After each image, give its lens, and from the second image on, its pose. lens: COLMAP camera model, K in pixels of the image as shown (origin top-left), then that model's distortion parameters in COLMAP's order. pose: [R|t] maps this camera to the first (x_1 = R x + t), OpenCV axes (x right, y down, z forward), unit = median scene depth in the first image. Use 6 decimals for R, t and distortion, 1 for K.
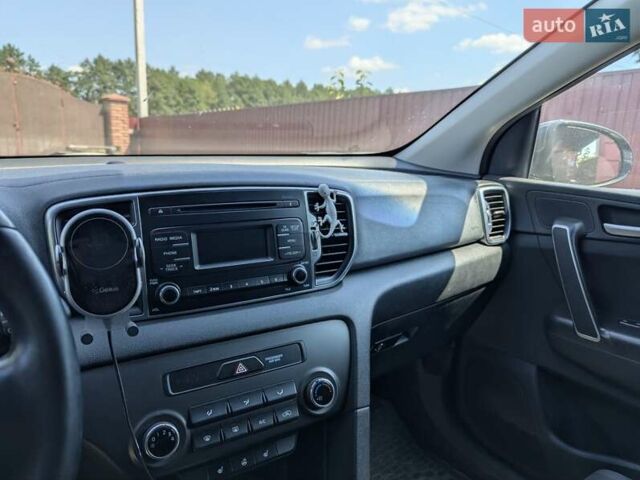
lens RADIAL K [[461.6, 0, 320.0], [0, 461.6, 240.0], [0, 0, 1]] dist [0.004088, -0.002005]
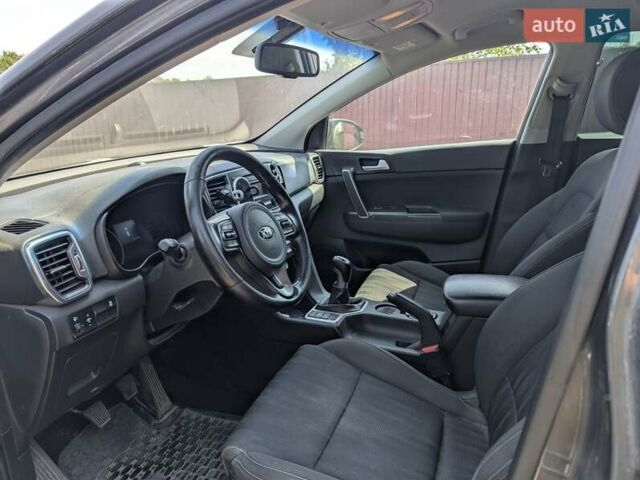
lens RADIAL K [[461.6, 0, 320.0], [0, 461.6, 240.0], [0, 0, 1]] dist [0.004088, -0.002005]
pose [[0.840754, -0.190903, 0.506645, -0.726461], [0.159059, 0.981573, 0.105904, 0.041671], [-0.517526, -0.008453, 0.855625, -0.781267]]
